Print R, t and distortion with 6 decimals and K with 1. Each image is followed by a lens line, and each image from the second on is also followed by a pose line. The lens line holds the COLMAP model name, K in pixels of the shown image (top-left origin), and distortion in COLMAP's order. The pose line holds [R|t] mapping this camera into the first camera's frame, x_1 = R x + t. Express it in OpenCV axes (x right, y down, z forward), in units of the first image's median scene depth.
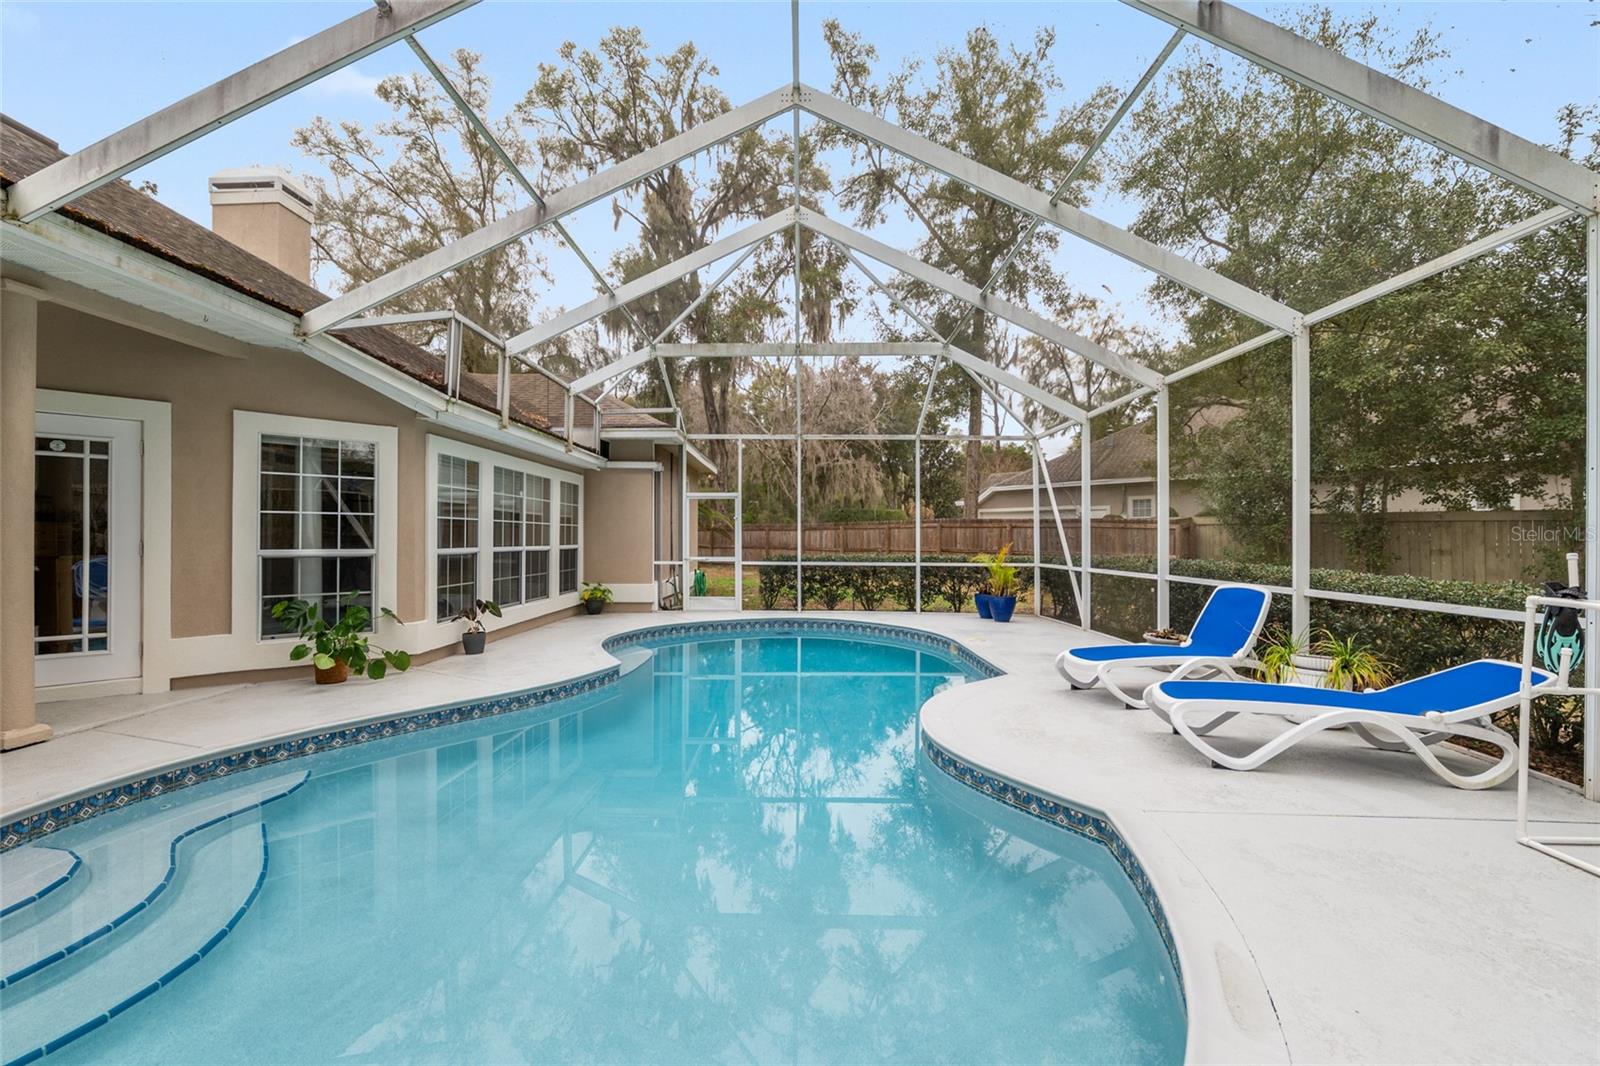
lens RADIAL K [[653.8, 0, 794.7], [0, 653.8, 533.3], [0, 0, 1]] dist [-0.009813, 0.000259]
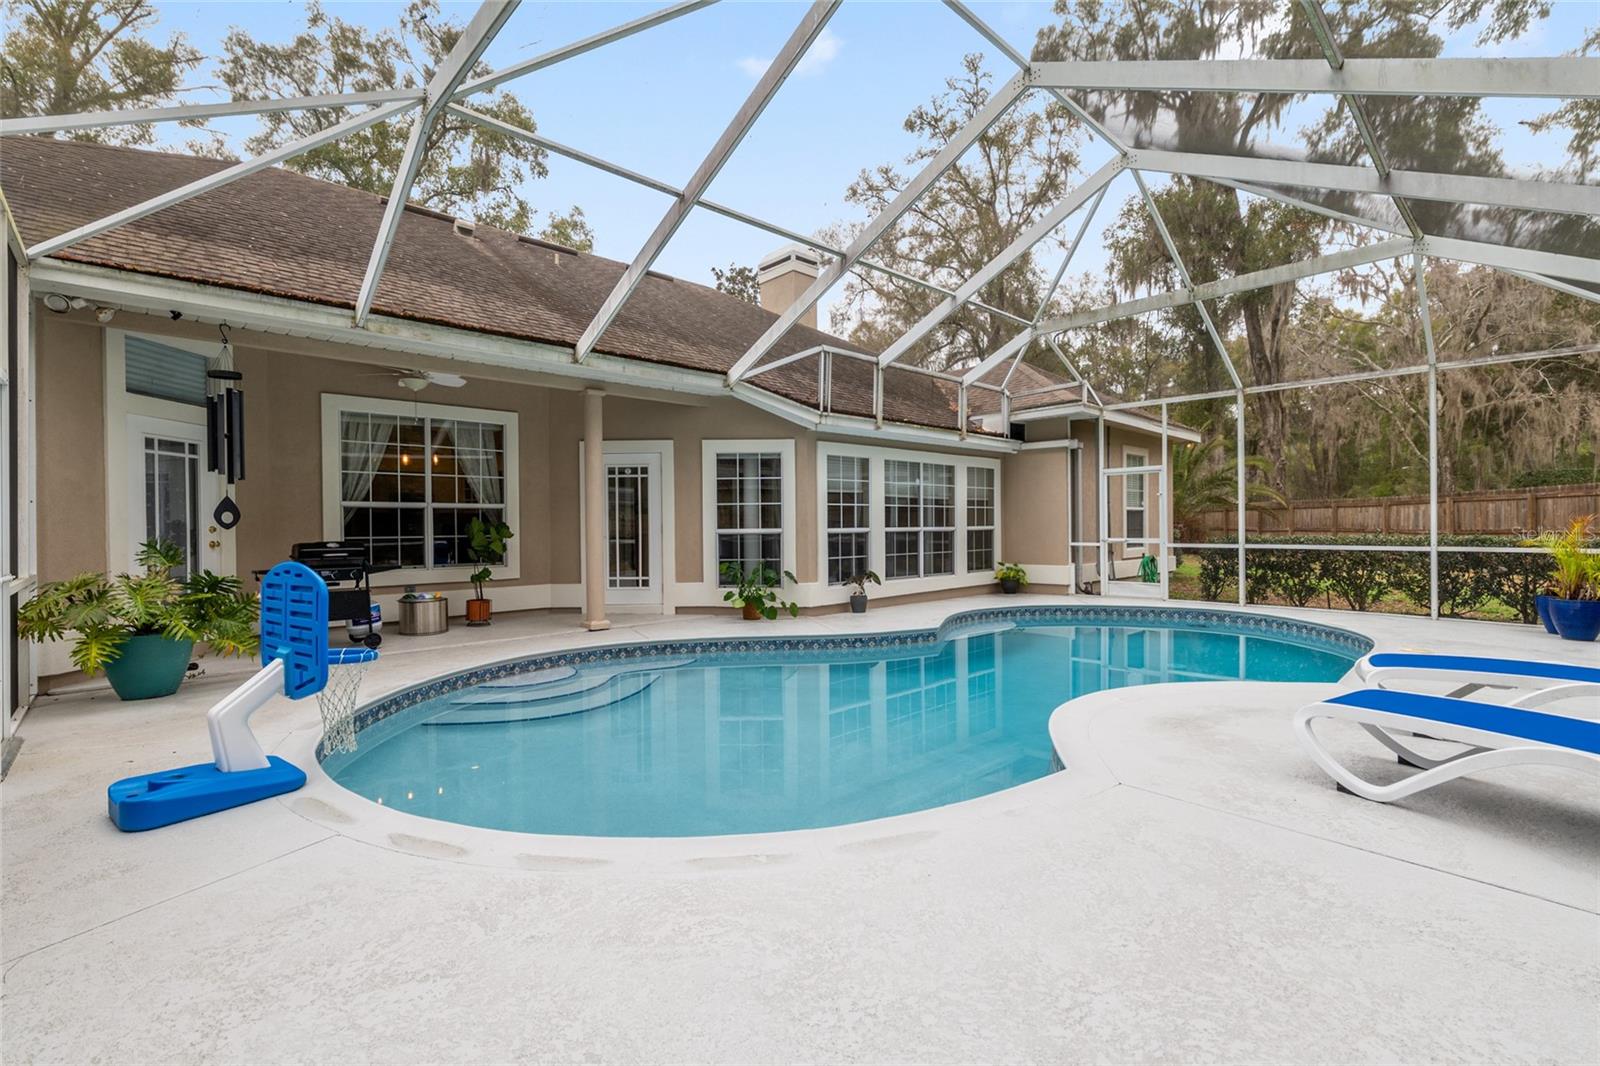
lens RADIAL K [[713.2, 0, 799.6], [0, 713.2, 527.9], [0, 0, 1]] dist [-0.000460, 0.000076]
pose [[0.701398, -0.008275, -0.712722, 0.352345], [0.017931, 0.999821, 0.006038, 0.010838], [0.712544, -0.017015, 0.701421, -0.029988]]
